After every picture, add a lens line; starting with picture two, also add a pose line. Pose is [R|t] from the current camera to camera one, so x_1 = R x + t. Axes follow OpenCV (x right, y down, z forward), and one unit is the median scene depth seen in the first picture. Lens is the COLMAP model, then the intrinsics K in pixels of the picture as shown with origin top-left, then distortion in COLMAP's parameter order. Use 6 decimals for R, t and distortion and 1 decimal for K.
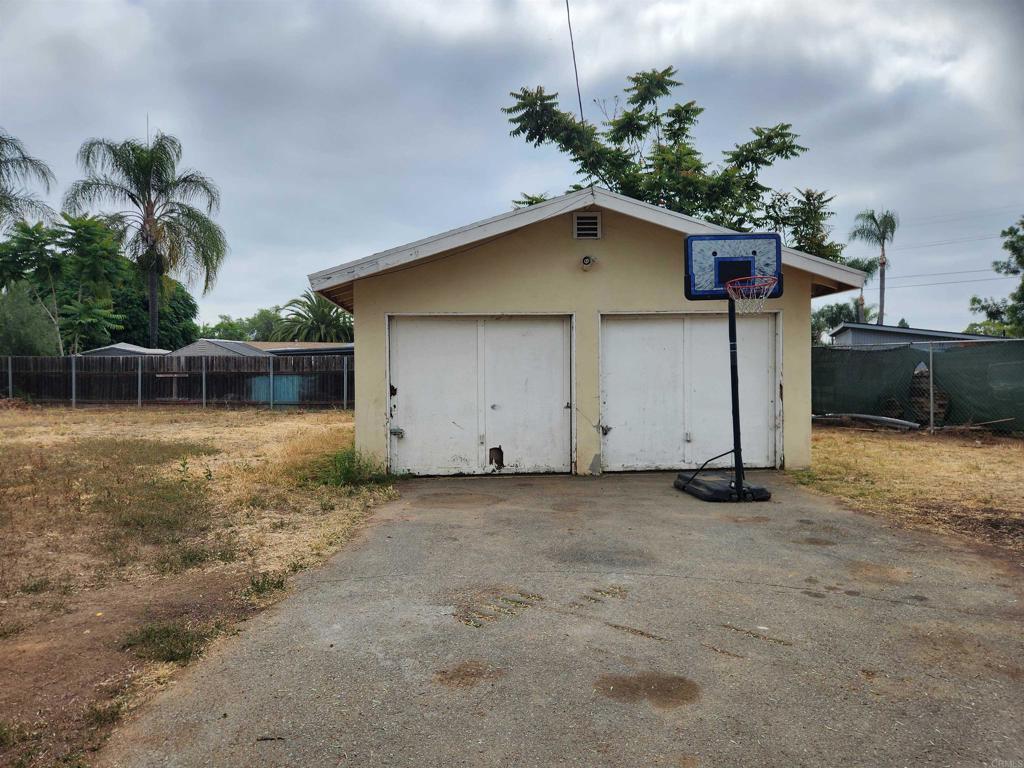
lens RADIAL K [[684.0, 0, 509.8], [0, 684.0, 381.8], [0, 0, 1]] dist [0.024396, -0.024941]
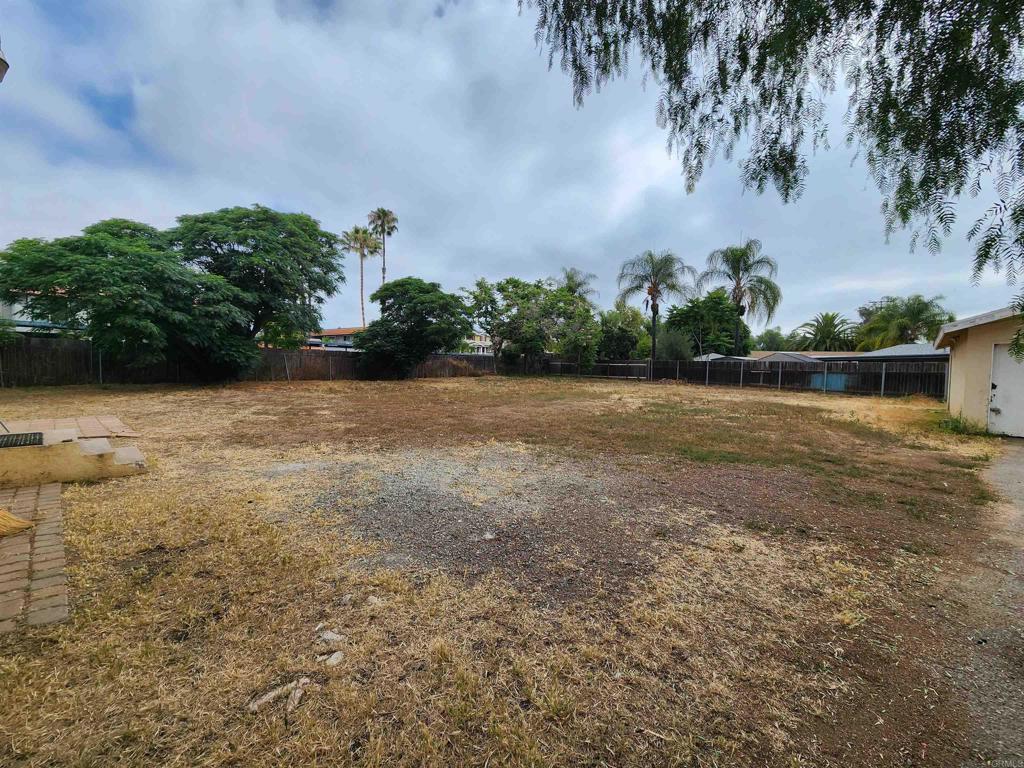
lens RADIAL K [[416.3, 0, 502.3], [0, 416.3, 383.7], [0, 0, 1]] dist [-0.009730, -0.002215]
pose [[0.631230, 0.052635, -0.773808, -0.060922], [-0.035111, 0.998611, 0.039284, 0.003576], [0.774800, 0.002372, 0.632201, -0.254738]]
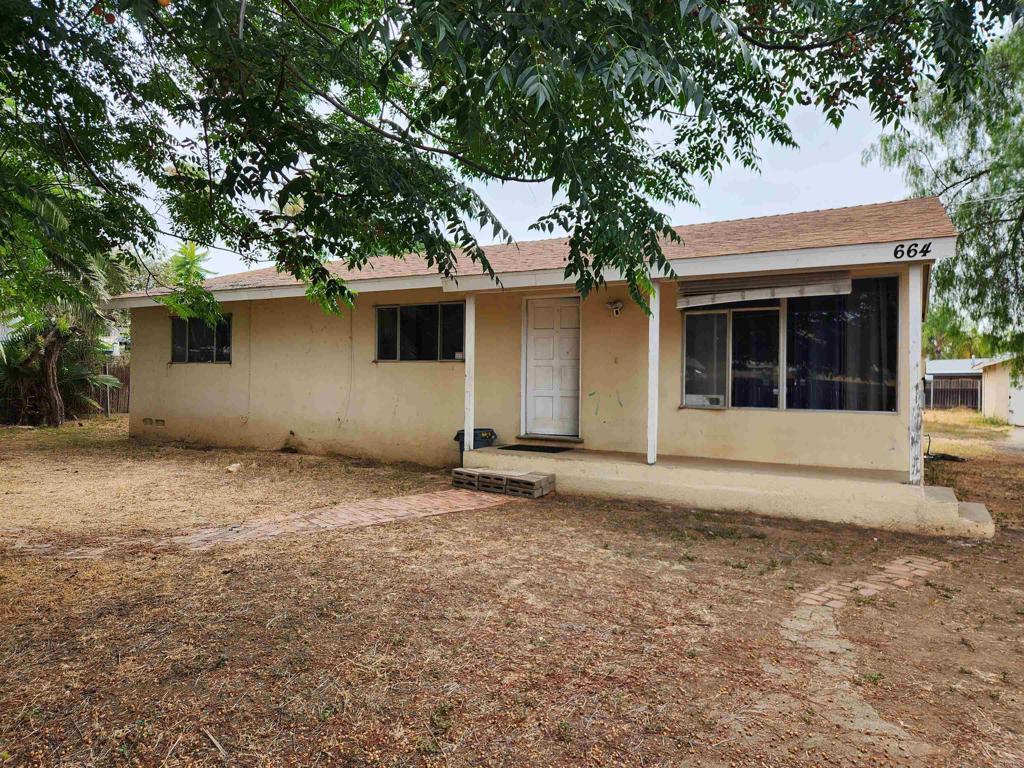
lens RADIAL K [[684.0, 0, 517.8], [0, 684.0, 388.5], [0, 0, 1]] dist [0.024396, -0.024941]
pose [[0.804928, 0.024088, -0.592883, -0.046724], [-0.028386, 0.999595, 0.002074, 0.011610], [0.592693, 0.015160, 0.805286, -1.082732]]
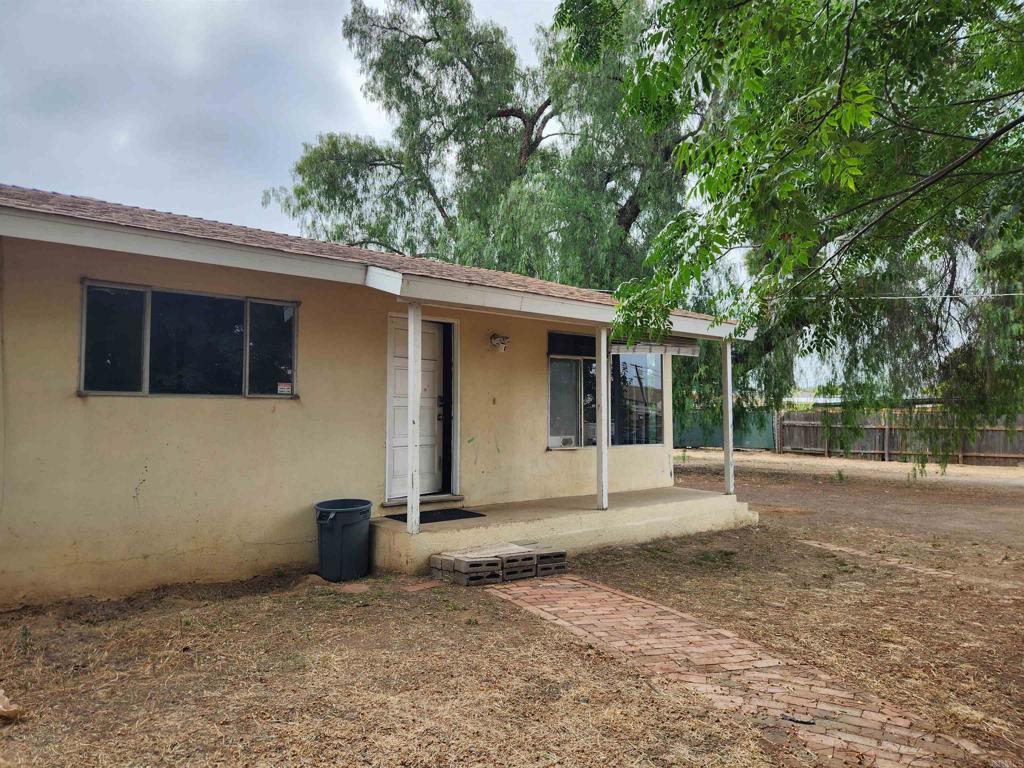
lens RADIAL K [[684.0, 0, 509.0], [0, 684.0, 377.9], [0, 0, 1]] dist [0.024396, -0.024941]
pose [[0.840236, 0.037836, 0.540900, -0.408595], [-0.000394, 0.997605, -0.069172, 0.007244], [-0.542221, 0.057908, 0.838238, -1.030293]]
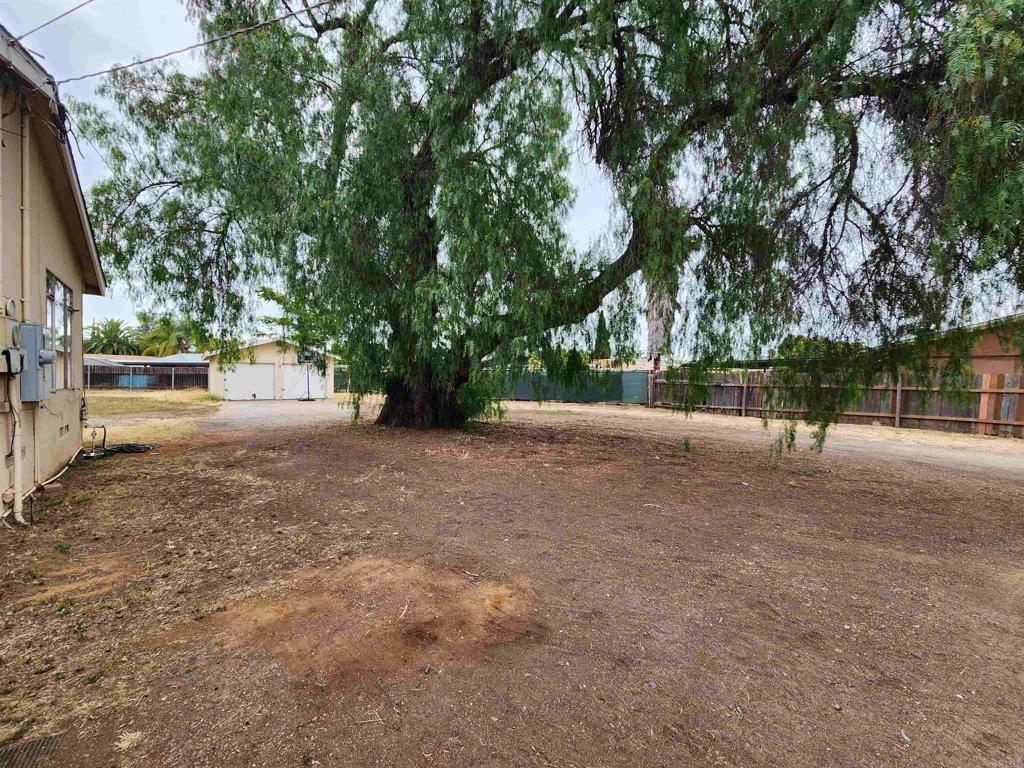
lens RADIAL K [[416.3, 0, 517.4], [0, 416.3, 380.5], [0, 0, 1]] dist [-0.009730, -0.002215]
pose [[0.838204, 0.010160, 0.545262, -0.022110], [-0.007358, 0.999946, -0.007320, 0.009347], [-0.545307, 0.002124, 0.838234, -0.817395]]
